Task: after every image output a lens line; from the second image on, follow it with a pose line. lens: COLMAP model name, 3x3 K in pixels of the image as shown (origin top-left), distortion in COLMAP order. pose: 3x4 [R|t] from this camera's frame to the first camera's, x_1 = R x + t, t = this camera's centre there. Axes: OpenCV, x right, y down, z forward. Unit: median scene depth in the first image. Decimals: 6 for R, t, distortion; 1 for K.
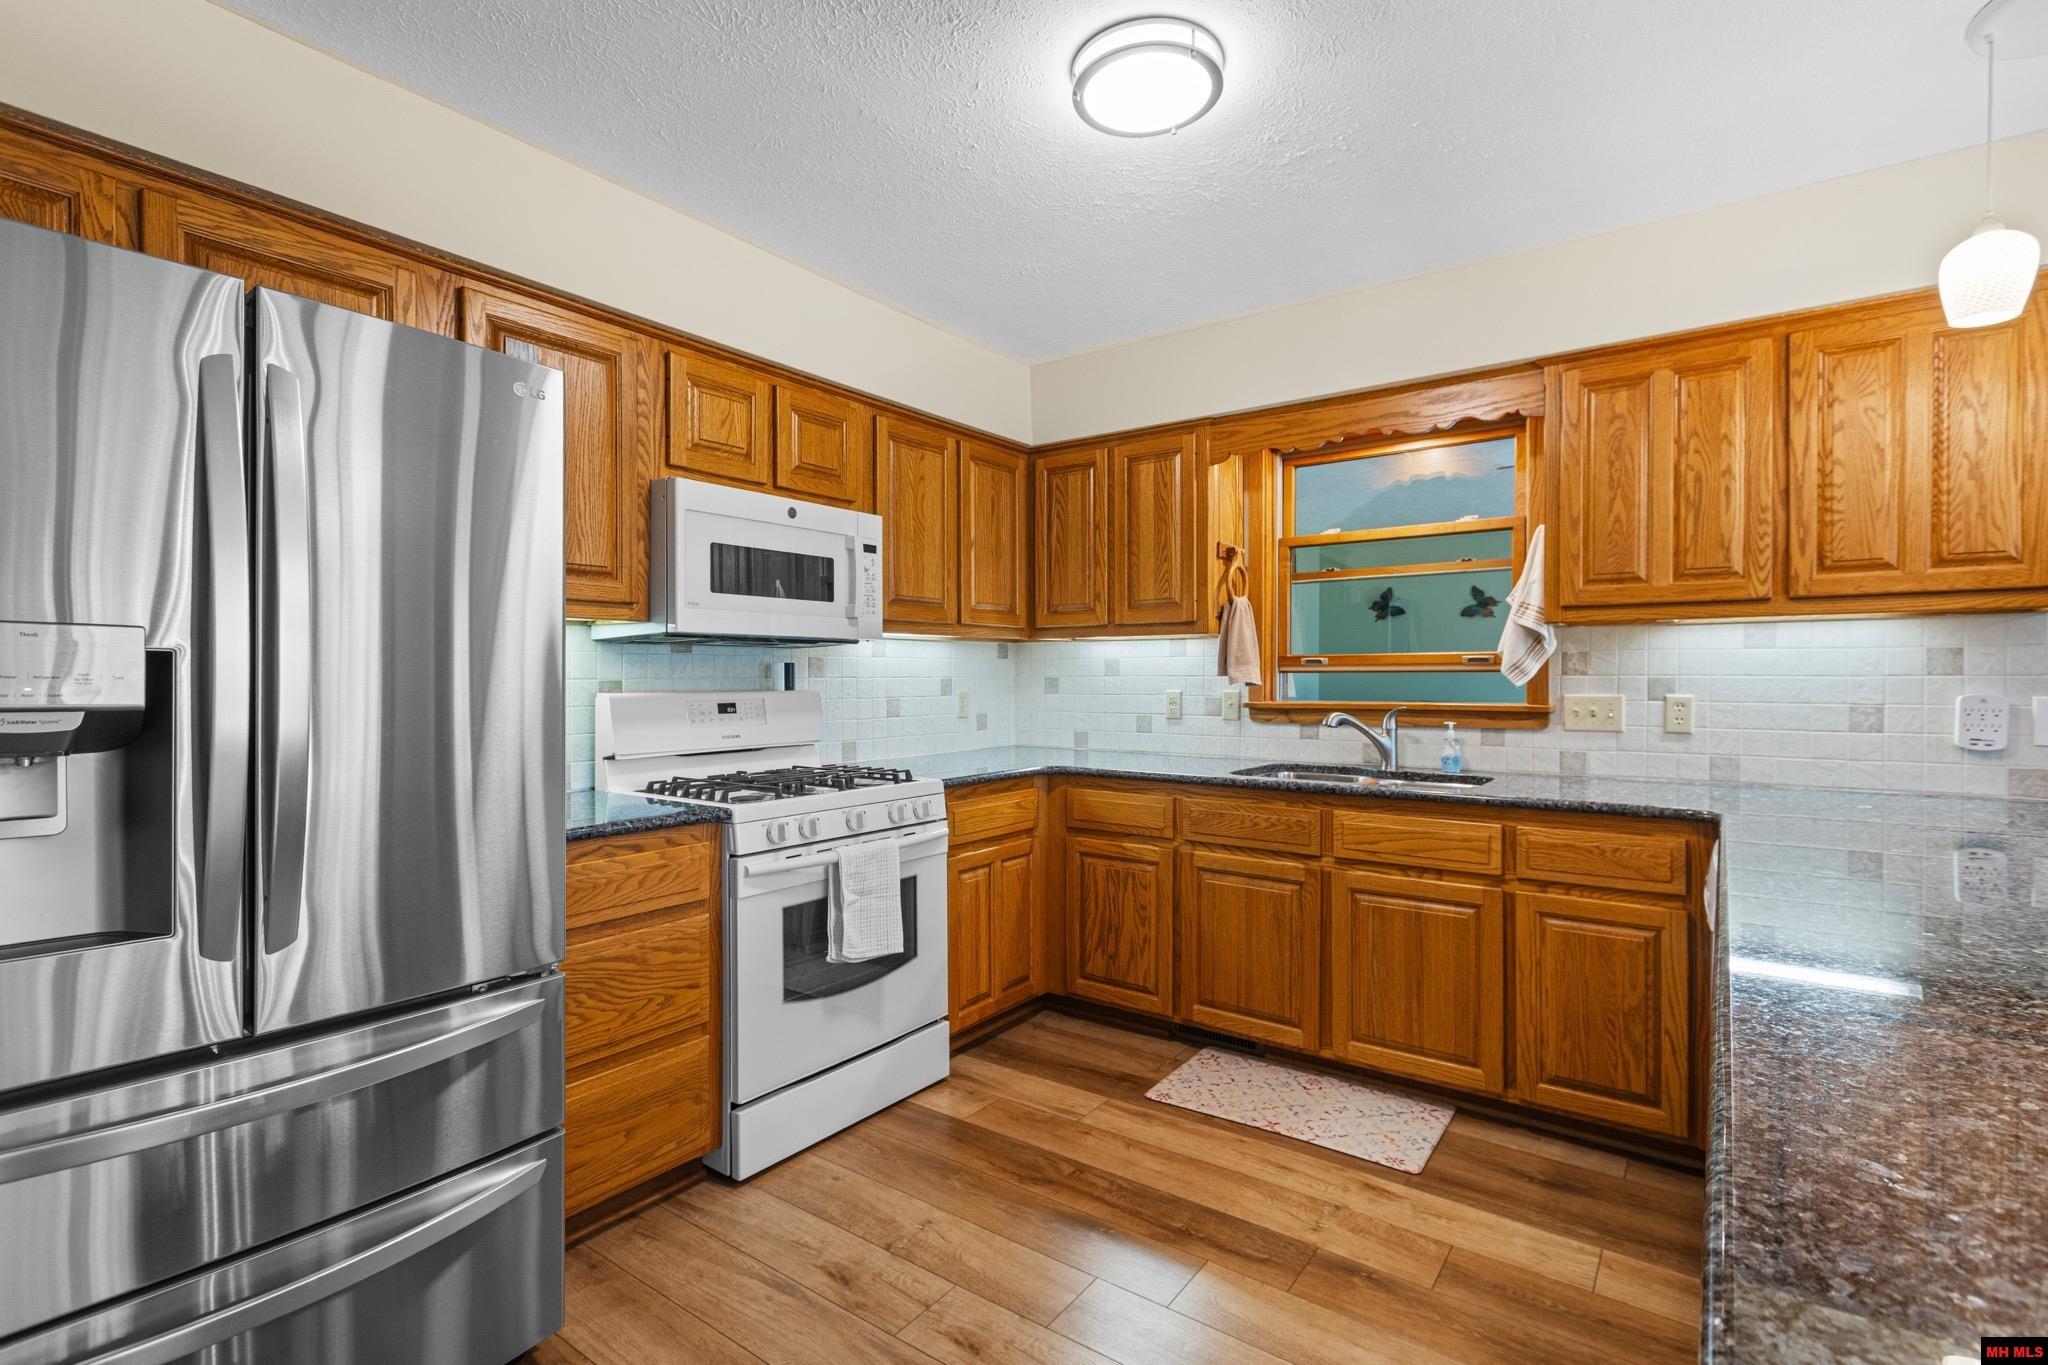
lens RADIAL K [[937.4, 0, 1012.3], [0, 937.4, 676.7], [0, 0, 1]] dist [0.001081, 0.000500]
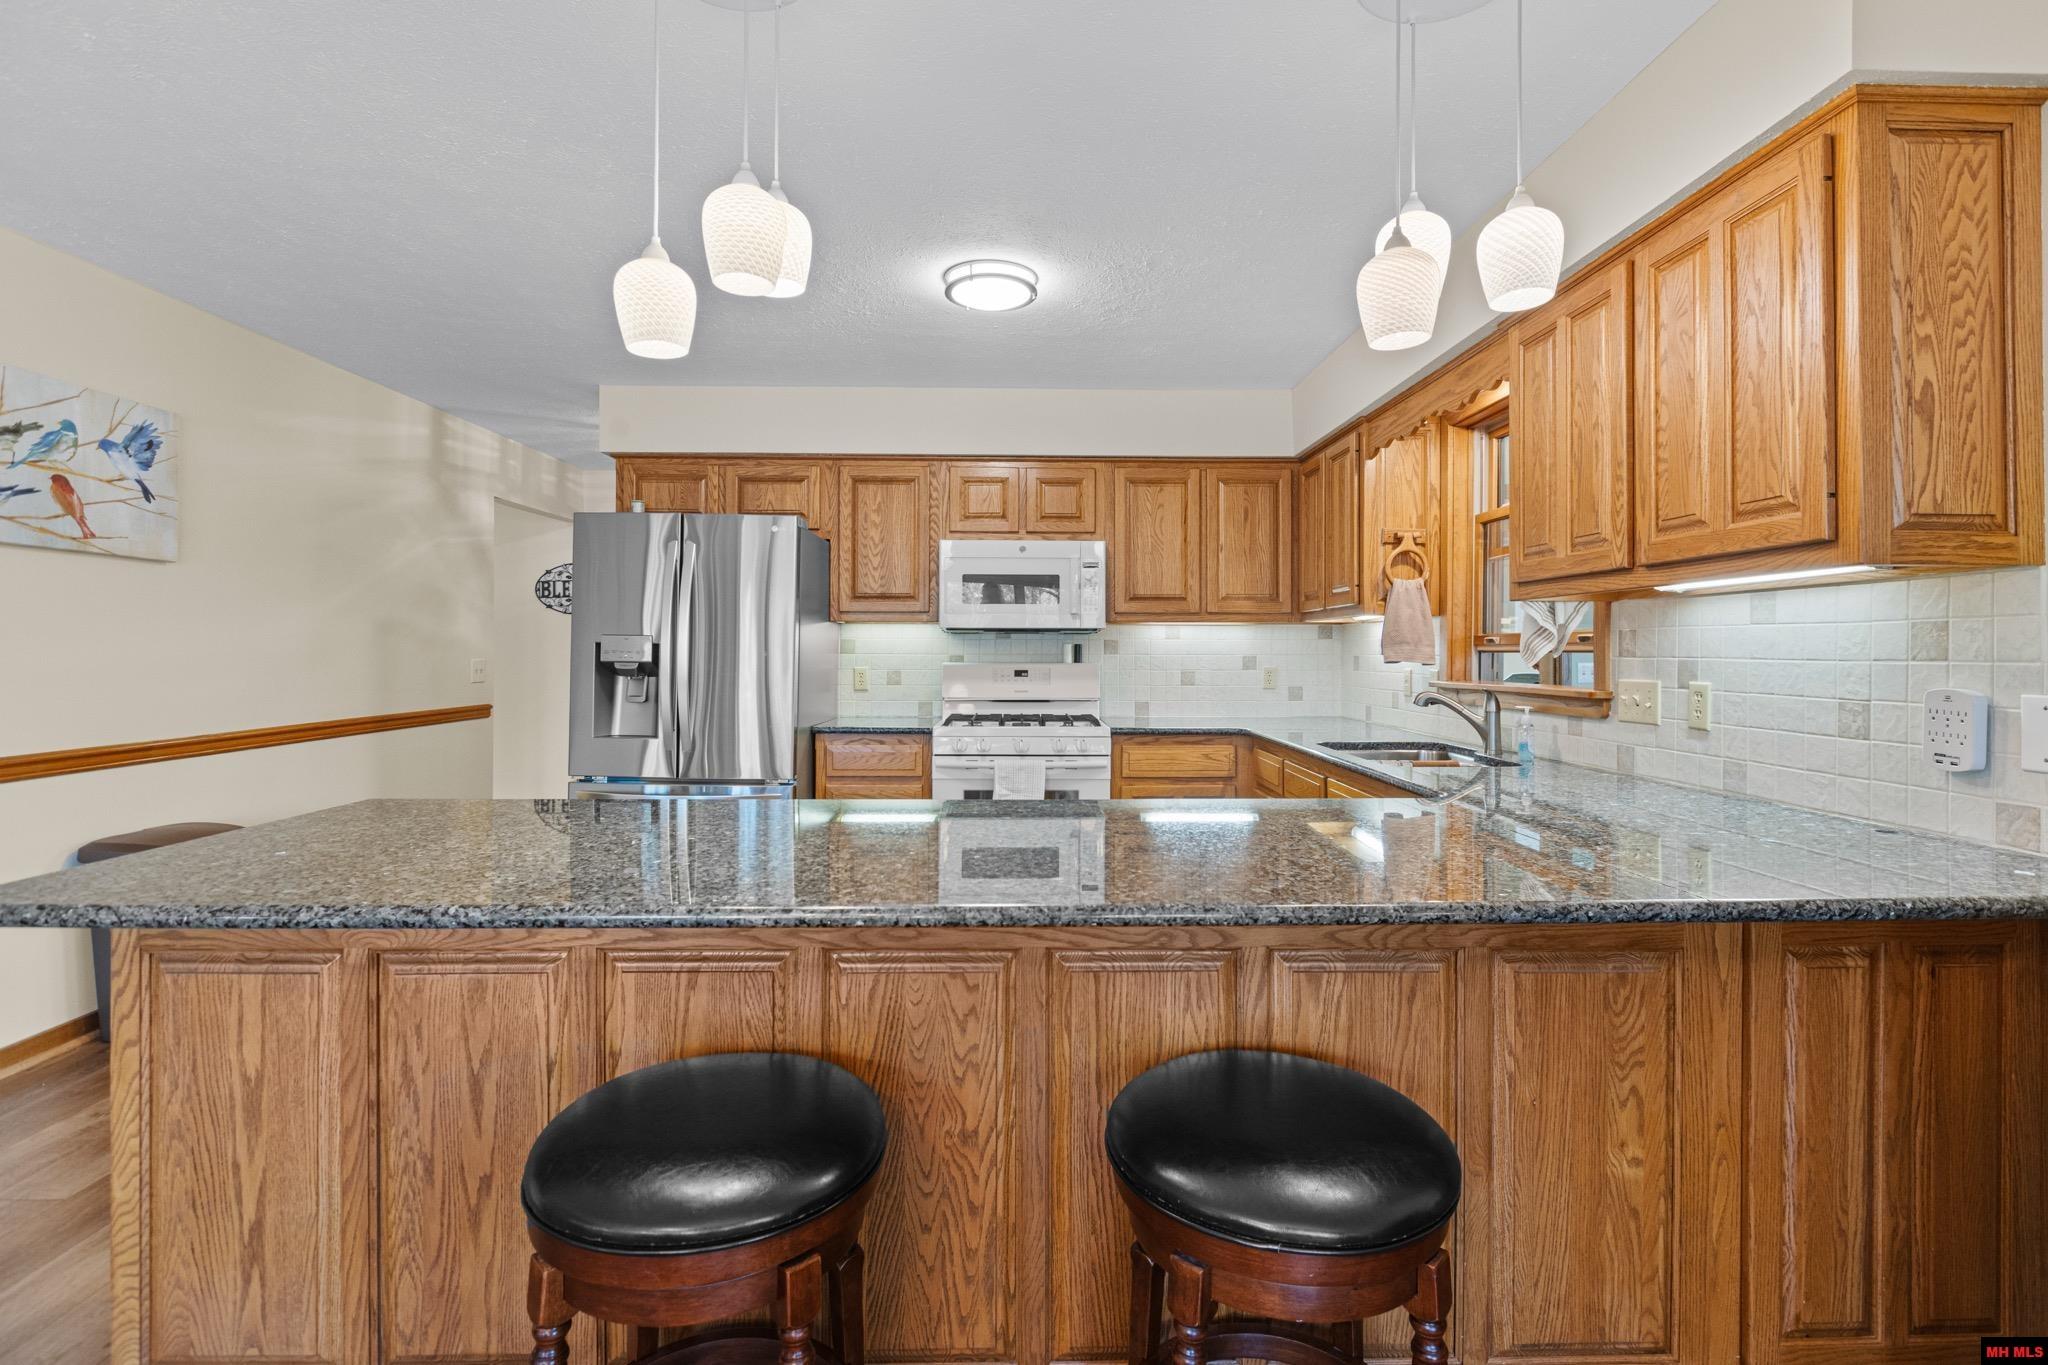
lens RADIAL K [[906.8, 0, 1035.0], [0, 906.8, 651.2], [0, 0, 1]] dist [0.000466, 0.000794]
pose [[0.630021, 0.003636, -0.776570, 0.928073], [-0.005020, 0.999987, 0.000609, -0.004866], [0.776562, 0.003515, 0.630031, 0.055692]]
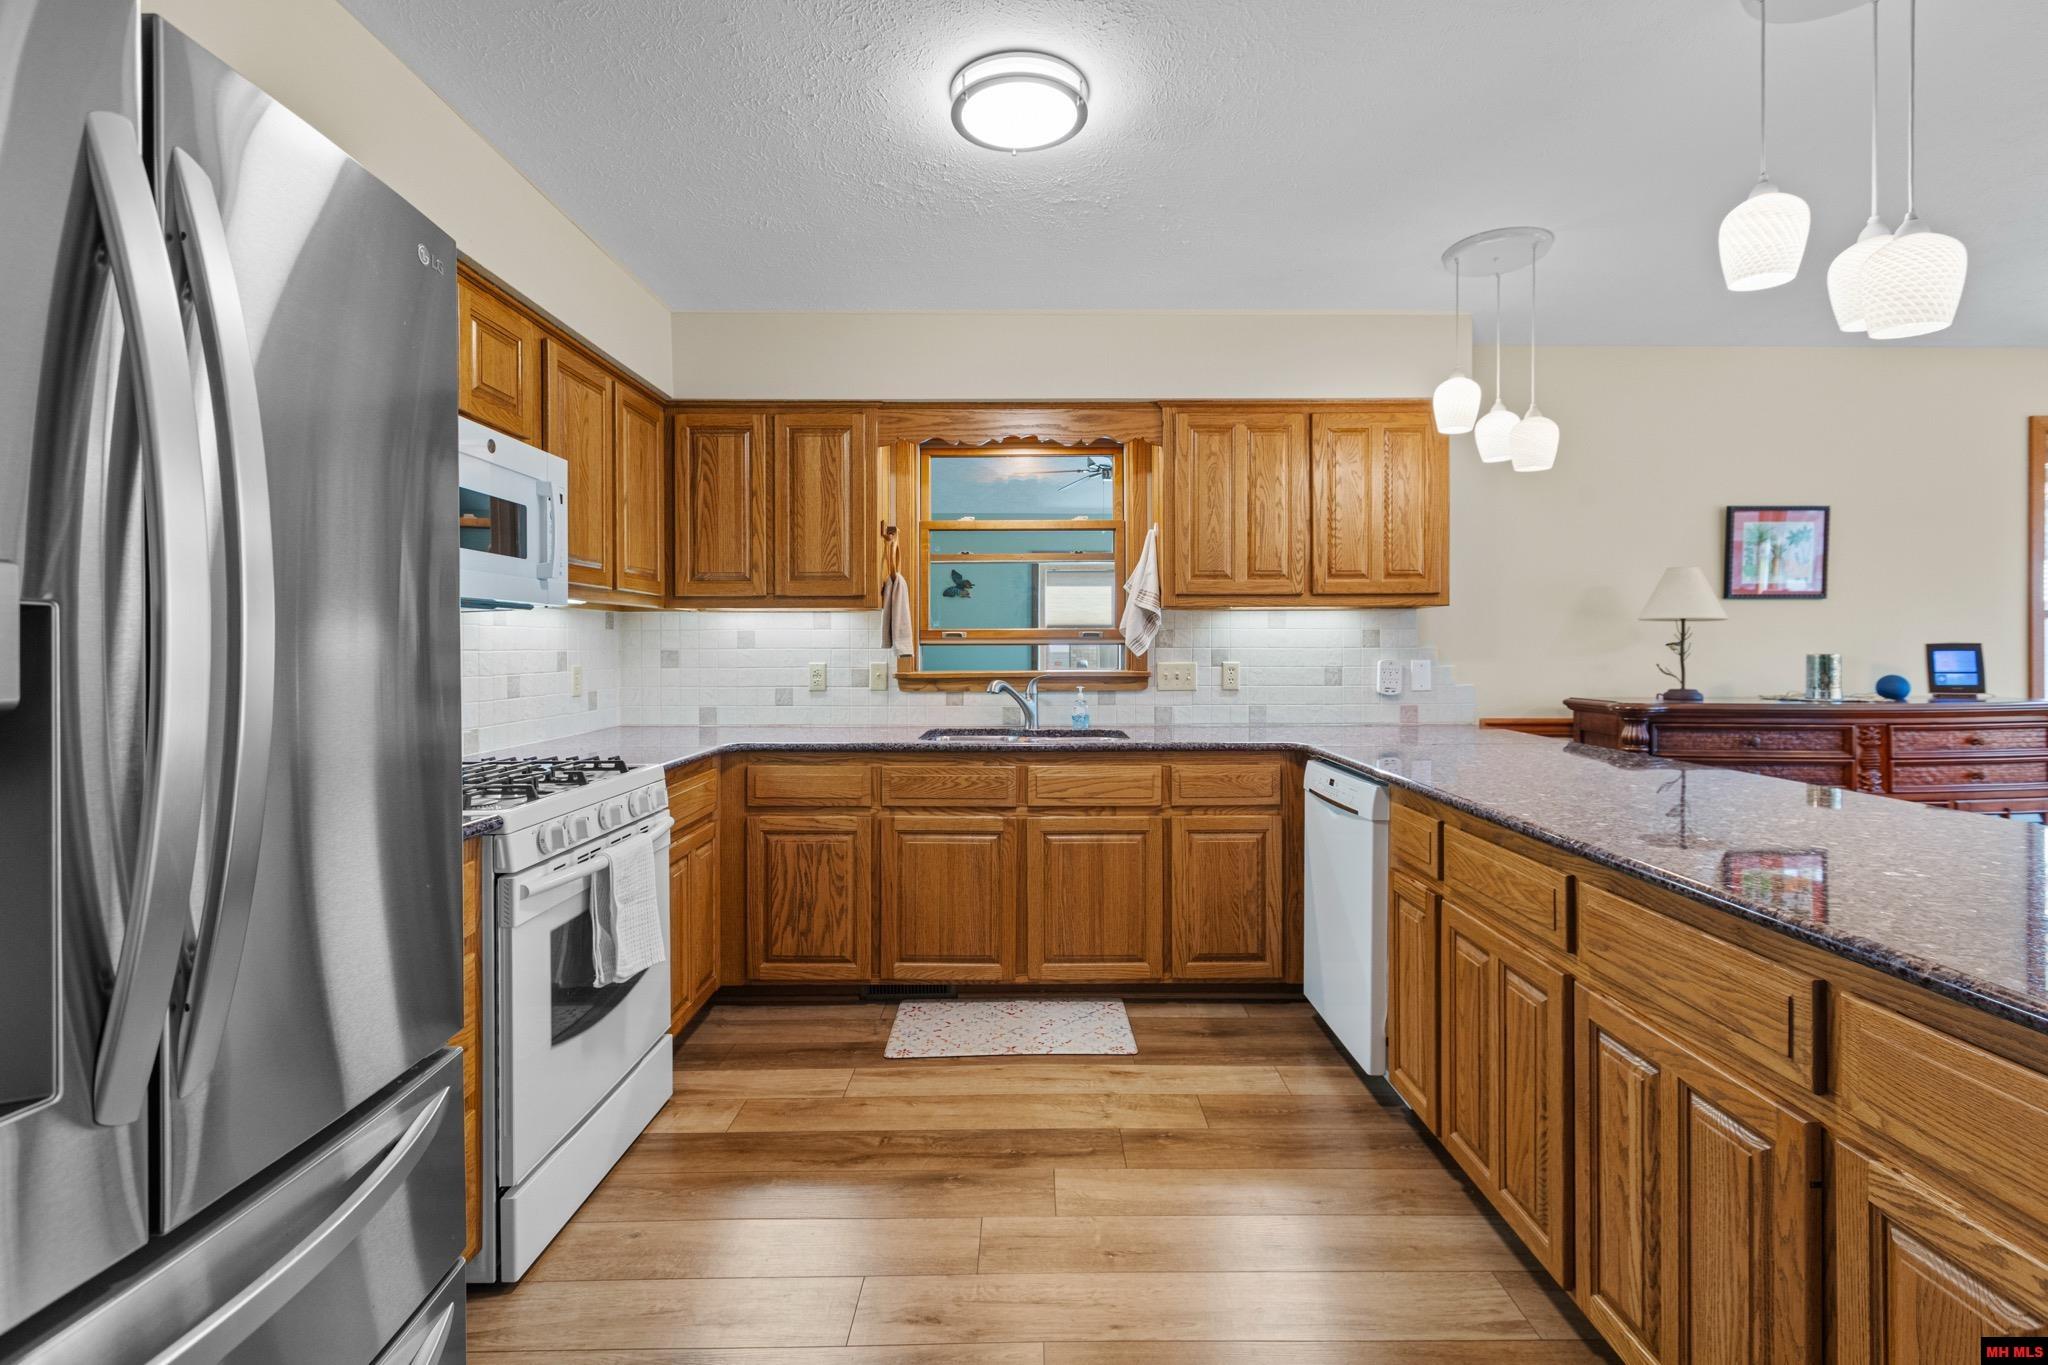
lens RADIAL K [[934.4, 0, 1020.5], [0, 934.4, 643.8], [0, 0, 1]] dist [-0.001384, 0.000366]
pose [[0.806285, 0.002067, 0.591523, -0.330674], [0.001535, 0.999983, -0.005587, 0.000249], [-0.591525, 0.005413, 0.806268, 0.080914]]
